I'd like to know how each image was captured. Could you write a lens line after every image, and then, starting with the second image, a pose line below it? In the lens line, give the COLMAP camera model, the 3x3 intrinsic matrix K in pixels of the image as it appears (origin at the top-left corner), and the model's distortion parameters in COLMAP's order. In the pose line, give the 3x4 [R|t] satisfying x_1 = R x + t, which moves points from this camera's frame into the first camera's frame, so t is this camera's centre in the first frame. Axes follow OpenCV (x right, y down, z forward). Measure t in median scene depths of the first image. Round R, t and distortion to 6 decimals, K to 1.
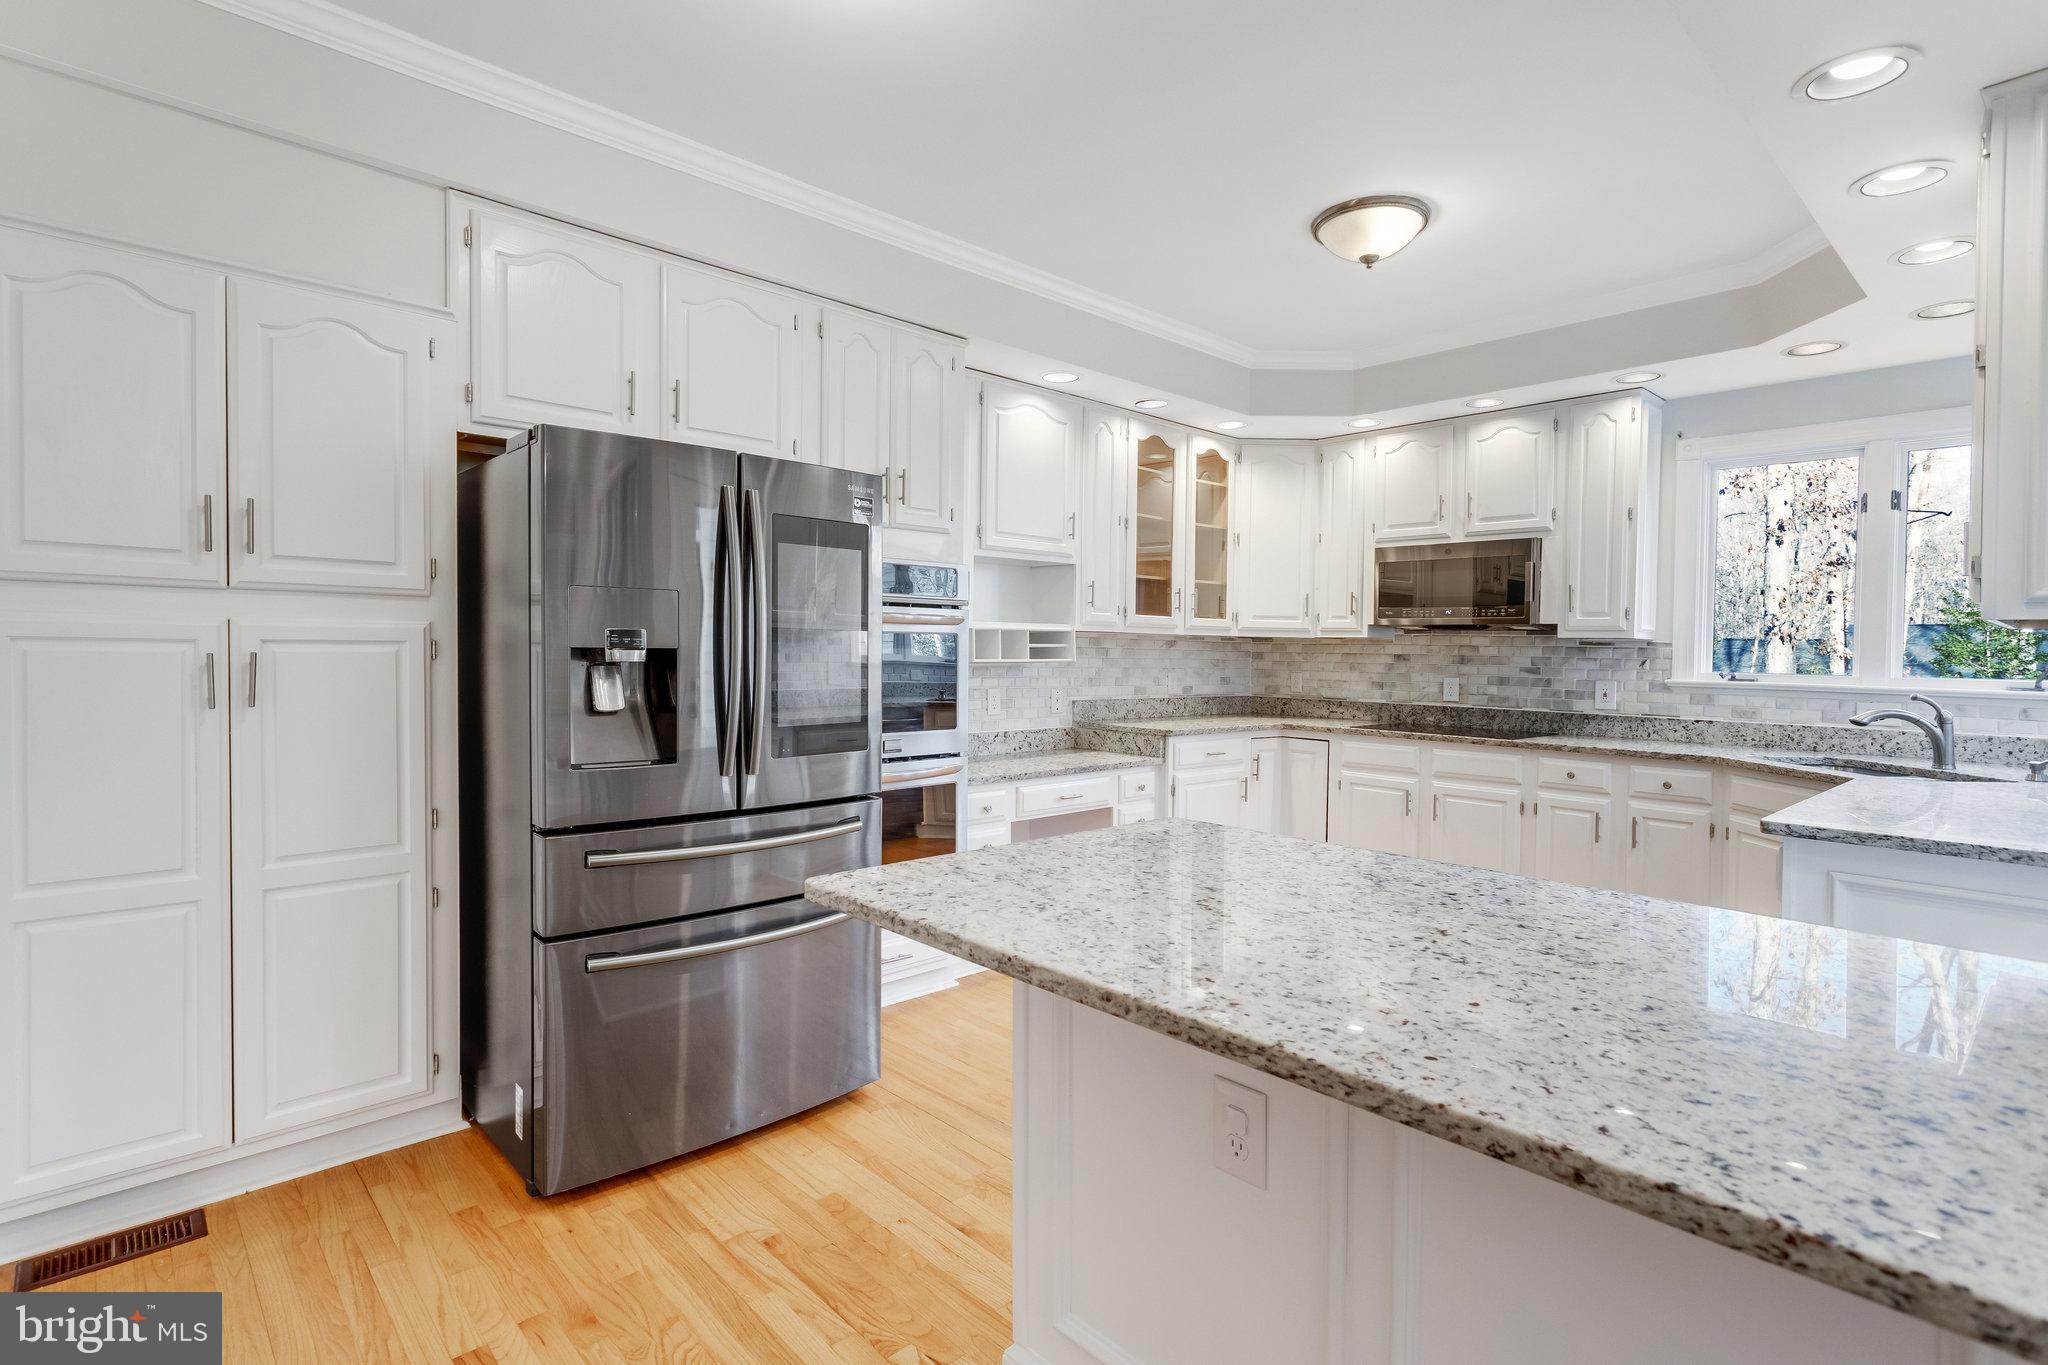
lens RADIAL K [[988.1, 0, 1019.9], [0, 988.1, 674.0], [0, 0, 1]] dist [-0.000331, 0.001852]
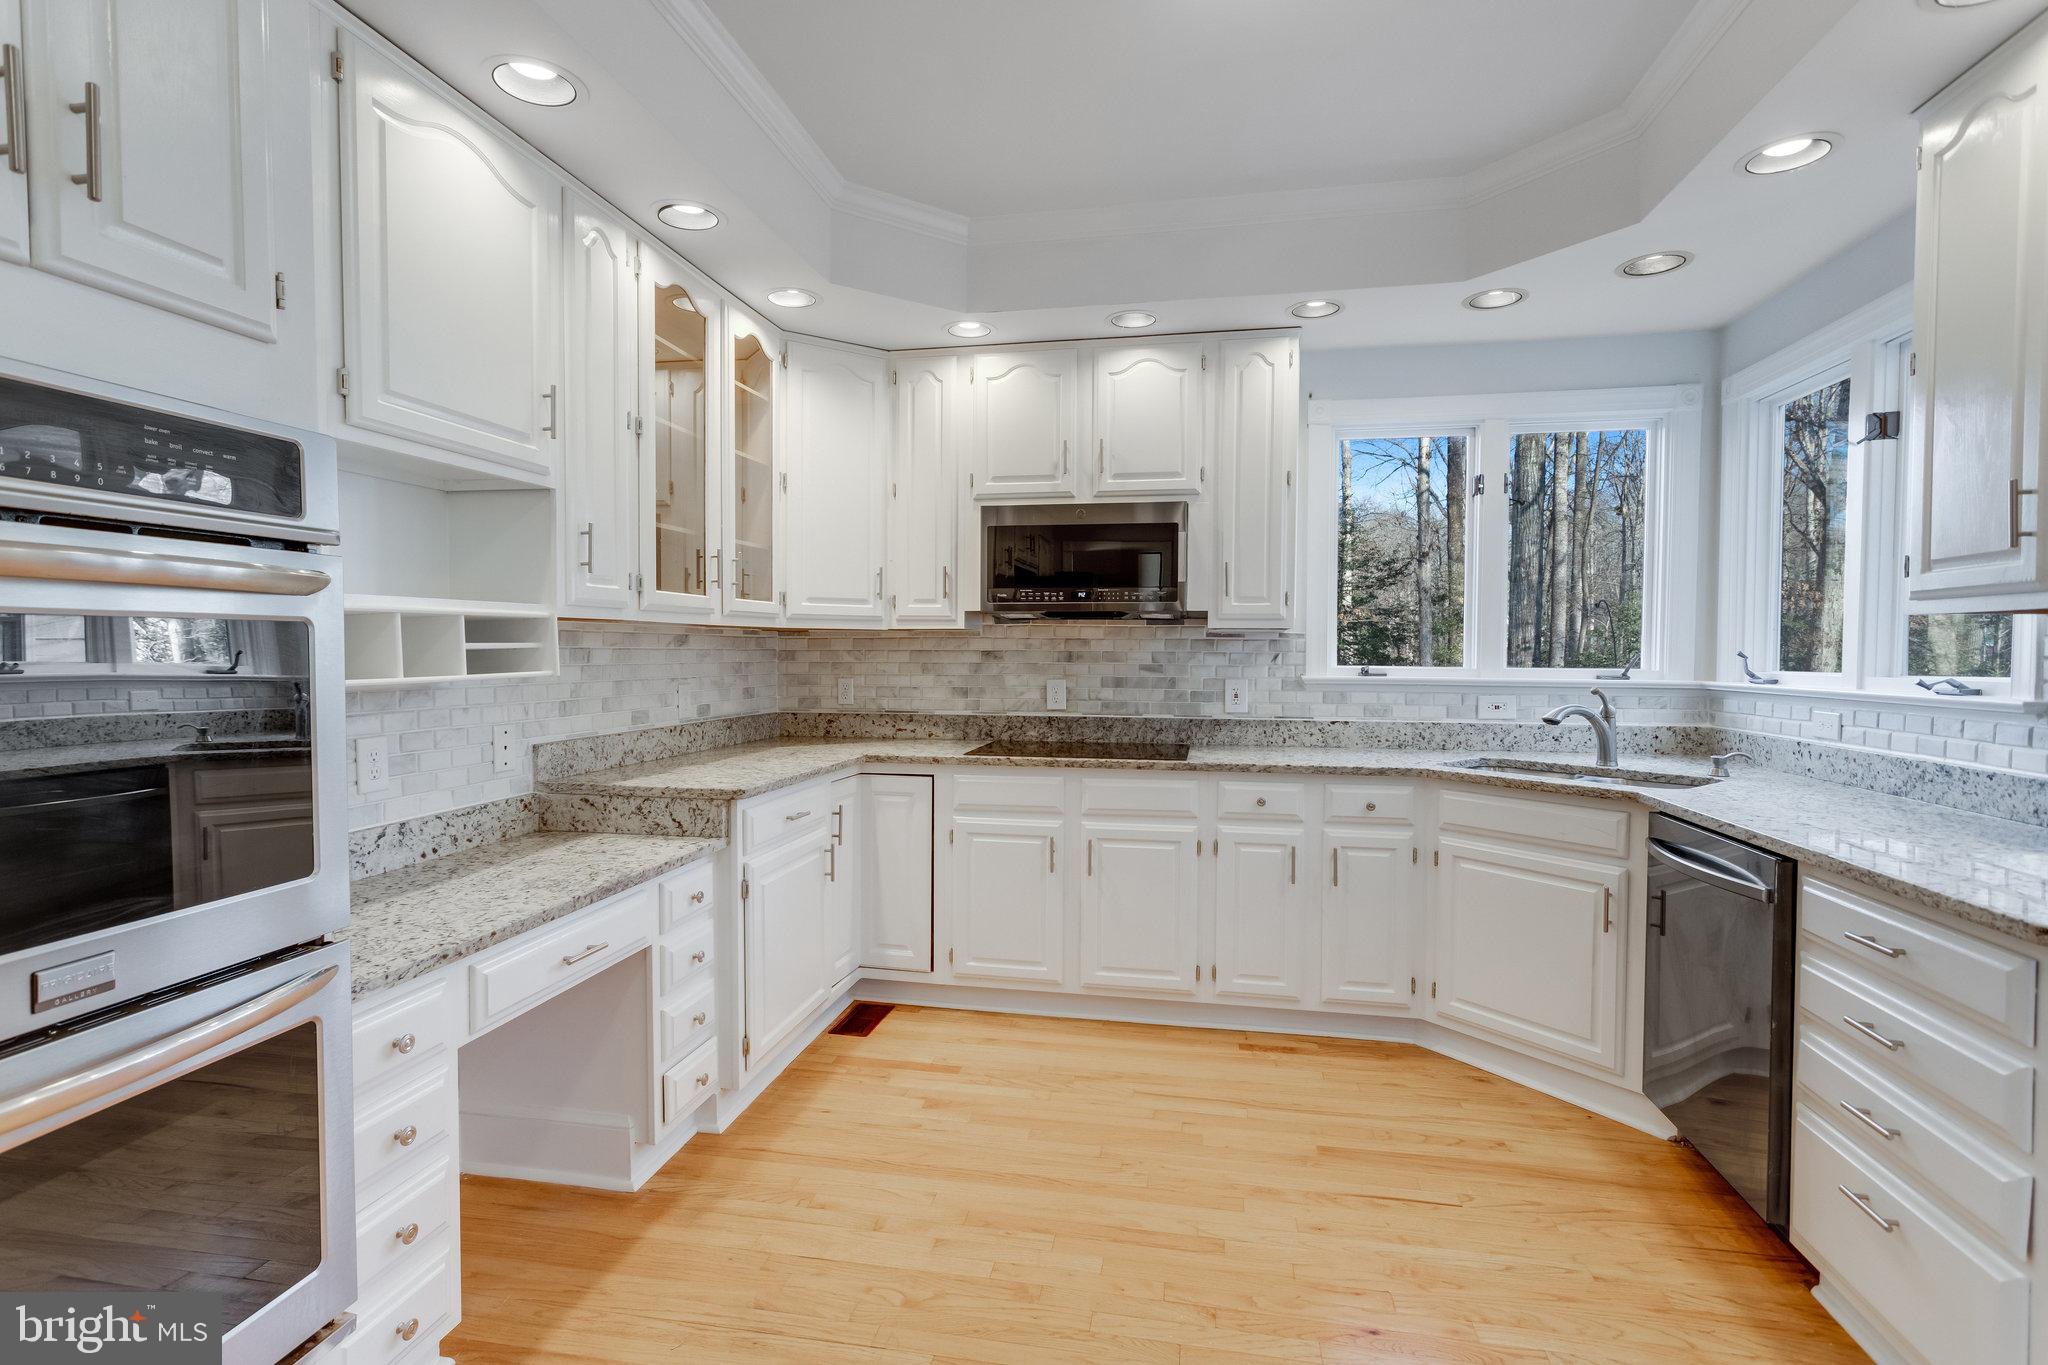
lens RADIAL K [[988.1, 0, 1025.4], [0, 988.1, 672.1], [0, 0, 1]] dist [-0.000331, 0.001852]
pose [[0.809541, -0.028088, 0.586392, -0.048414], [0.025796, 0.999592, 0.012267, -0.013922], [-0.586497, 0.005196, 0.809935, 0.414894]]
